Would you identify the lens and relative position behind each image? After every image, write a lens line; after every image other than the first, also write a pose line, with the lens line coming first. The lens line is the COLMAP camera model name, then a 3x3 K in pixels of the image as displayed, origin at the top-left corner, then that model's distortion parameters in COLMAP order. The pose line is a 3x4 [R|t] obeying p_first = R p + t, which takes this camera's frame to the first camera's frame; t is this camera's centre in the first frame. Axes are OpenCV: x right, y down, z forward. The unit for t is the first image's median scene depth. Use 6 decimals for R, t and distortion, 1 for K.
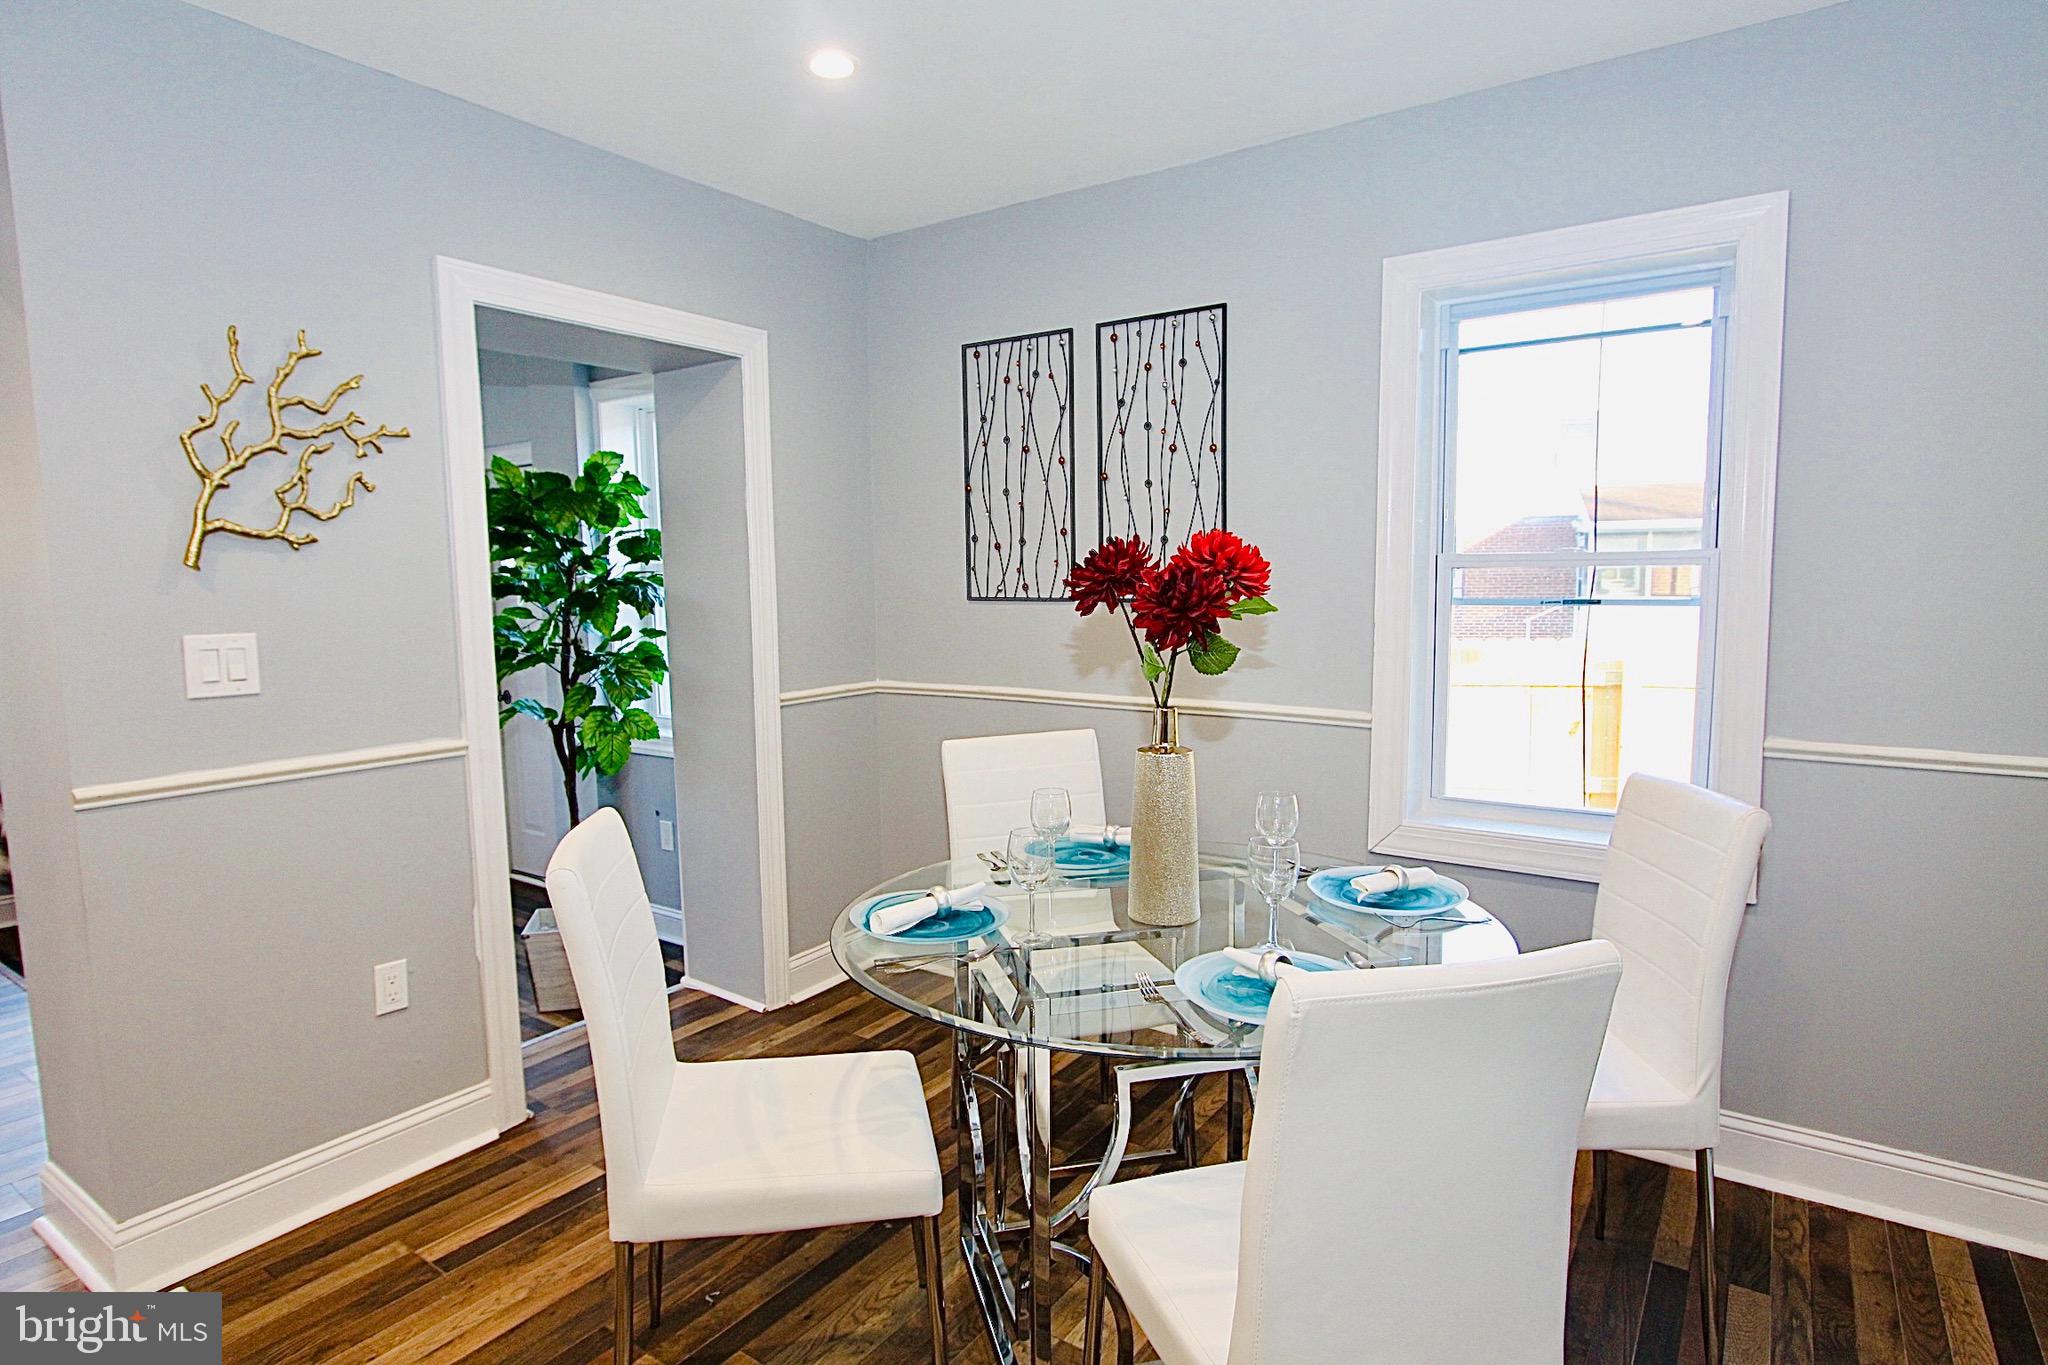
lens RADIAL K [[1094.5, 0, 1011.0], [0, 1094.5, 690.6], [0, 0, 1]] dist [-0.016232, 0.002195]
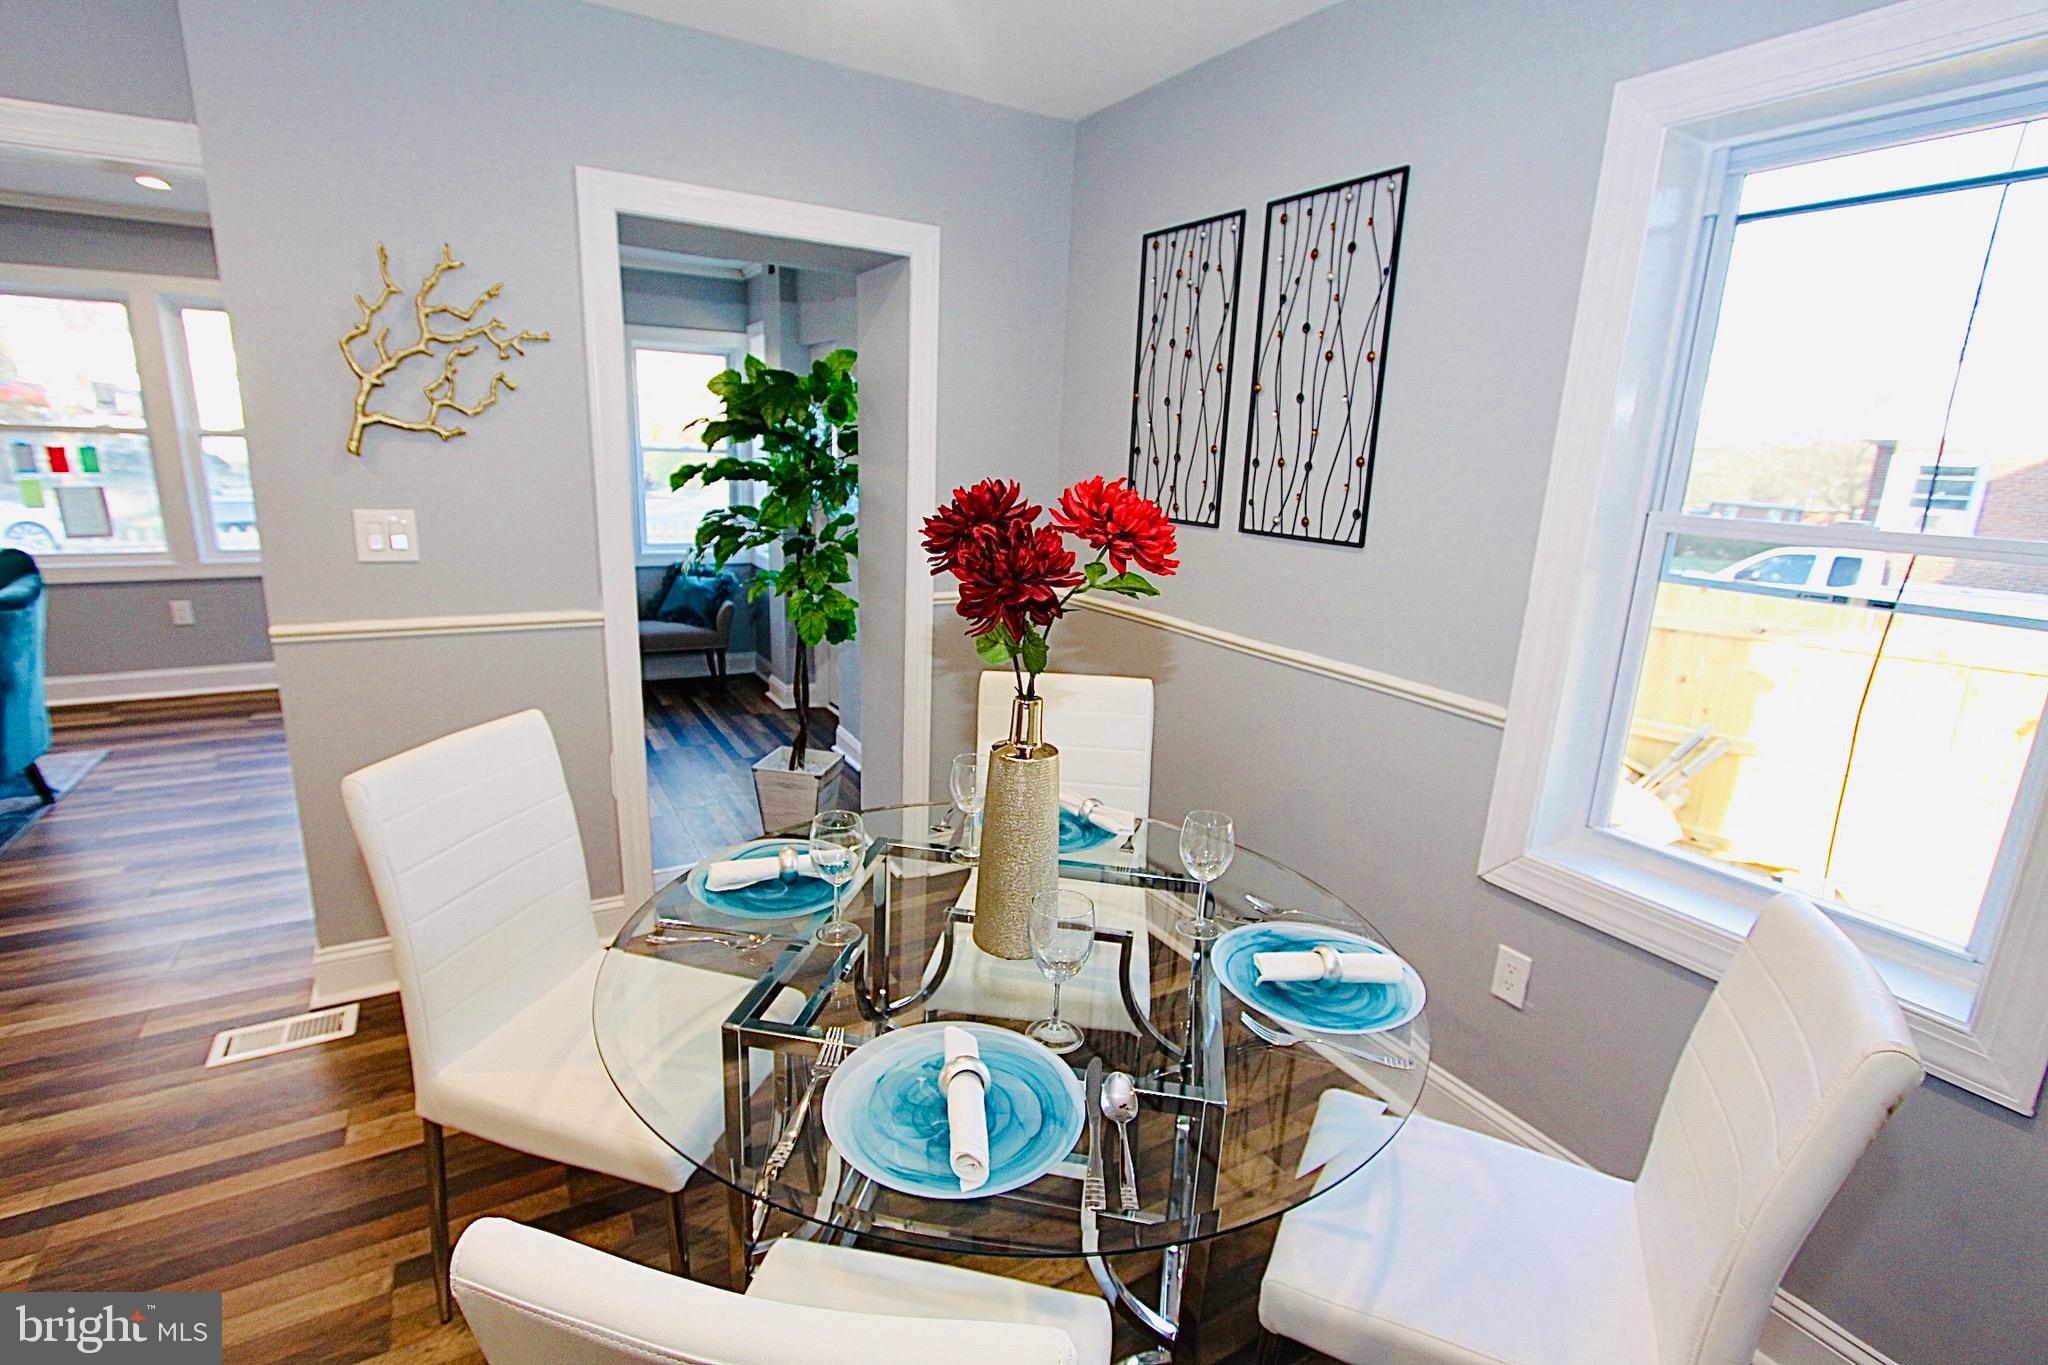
lens RADIAL K [[942.5, 0, 1007.7], [0, 942.5, 688.9], [0, 0, 1]] dist [-0.017299, 0.002901]
pose [[0.906948, 0.150212, -0.393550, 0.249607], [-0.095065, 0.983144, 0.156172, -0.061526], [0.410375, -0.104227, 0.905941, 0.227967]]
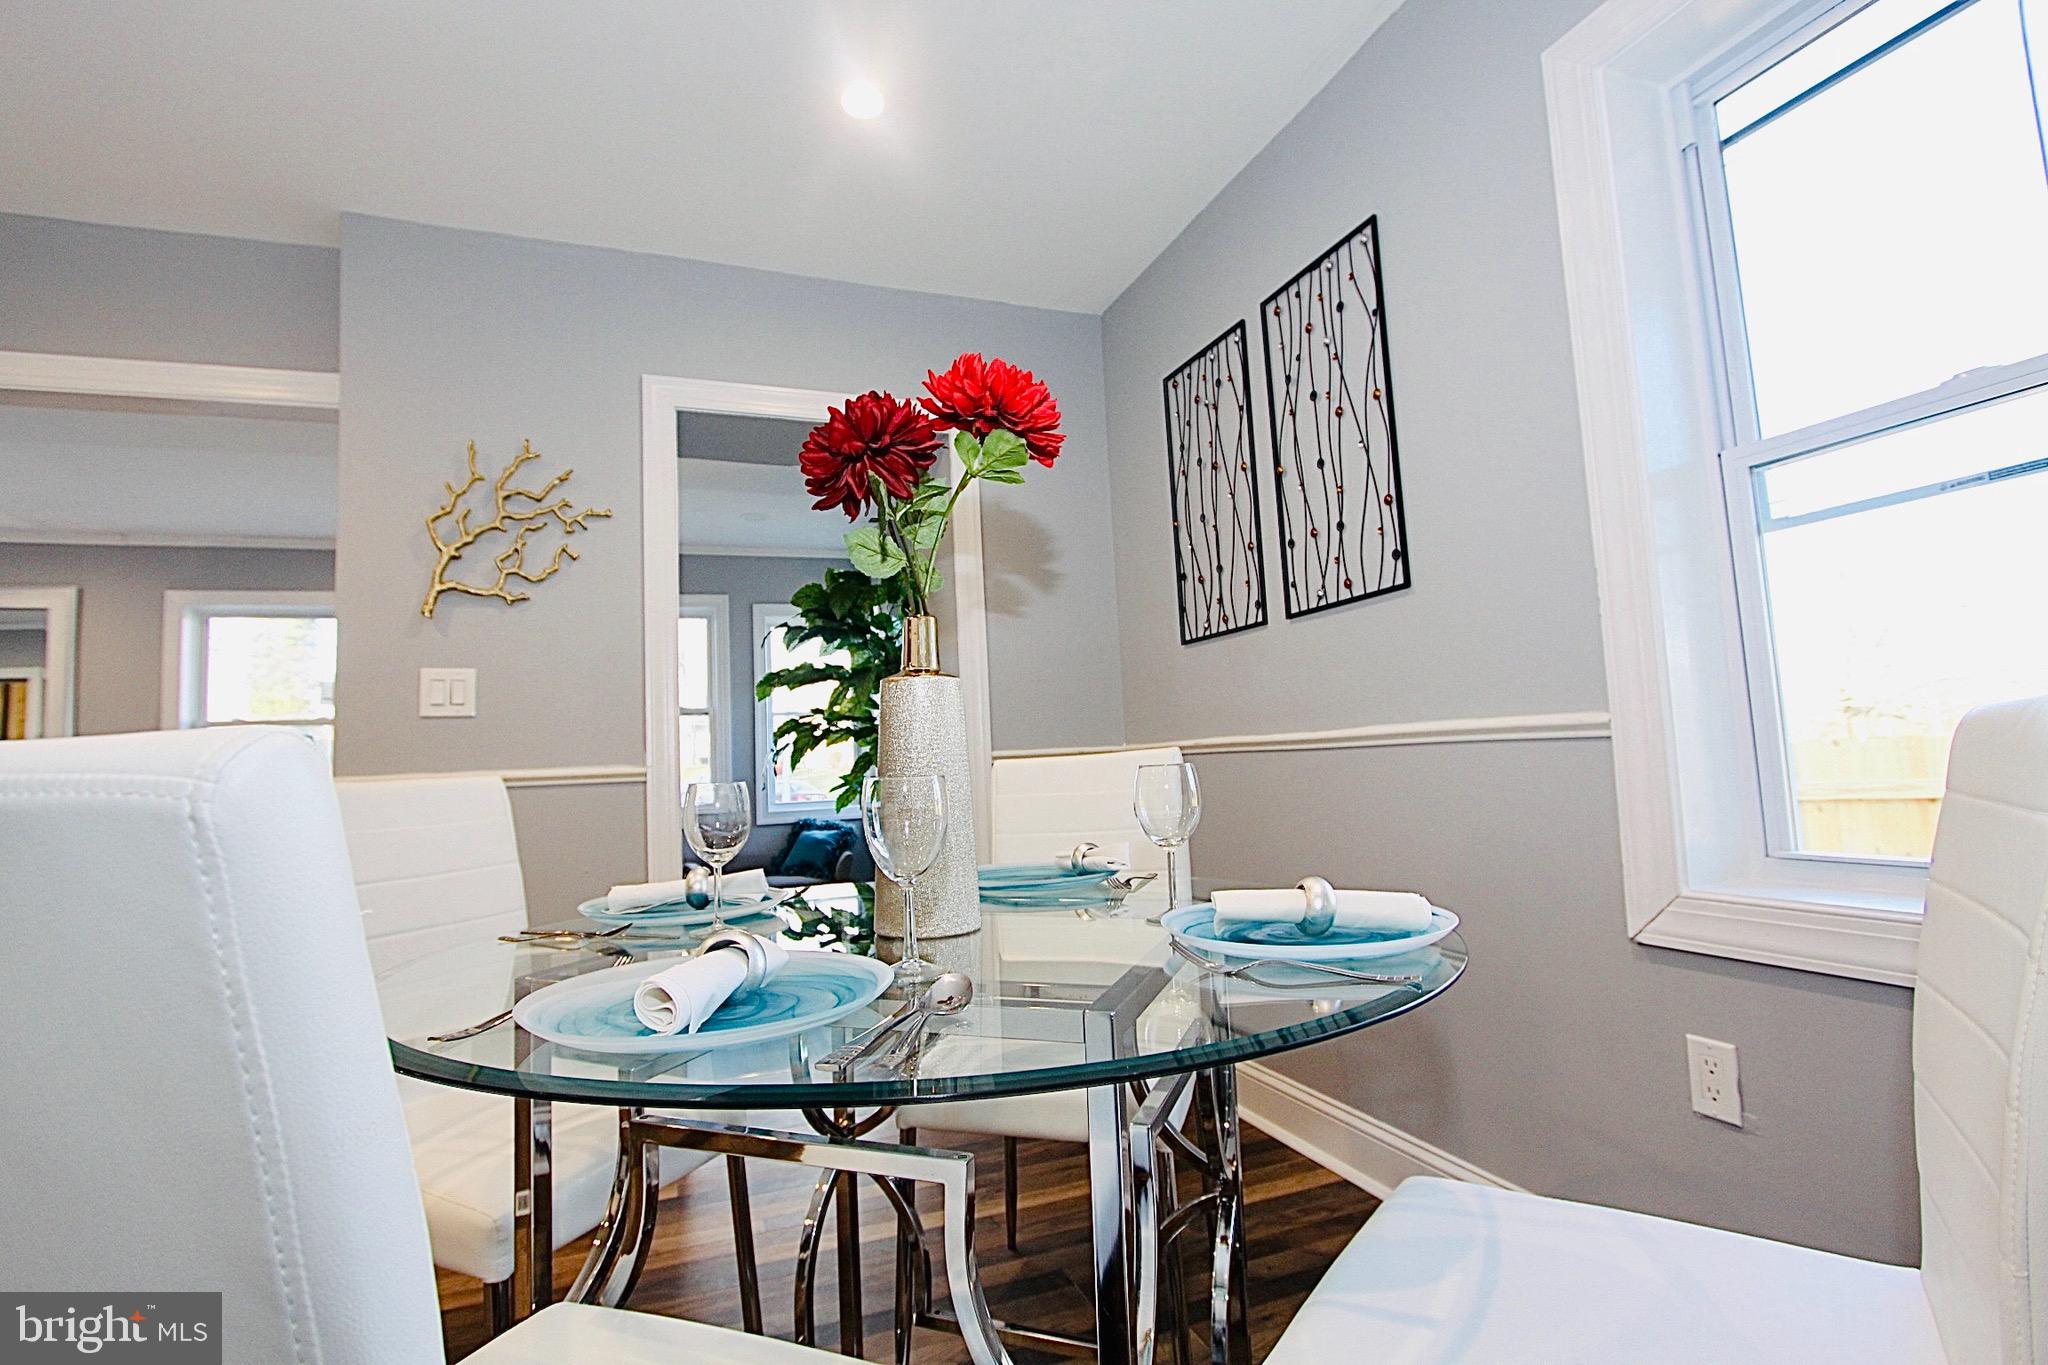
lens RADIAL K [[942.5, 0, 1007.5], [0, 942.5, 683.8], [0, 0, 1]] dist [-0.017299, 0.002901]
pose [[0.821975, -0.072764, -0.564856, 0.327609], [-0.026459, 0.985855, -0.165500, 0.096113], [0.568909, 0.150982, 0.808423, 0.342131]]
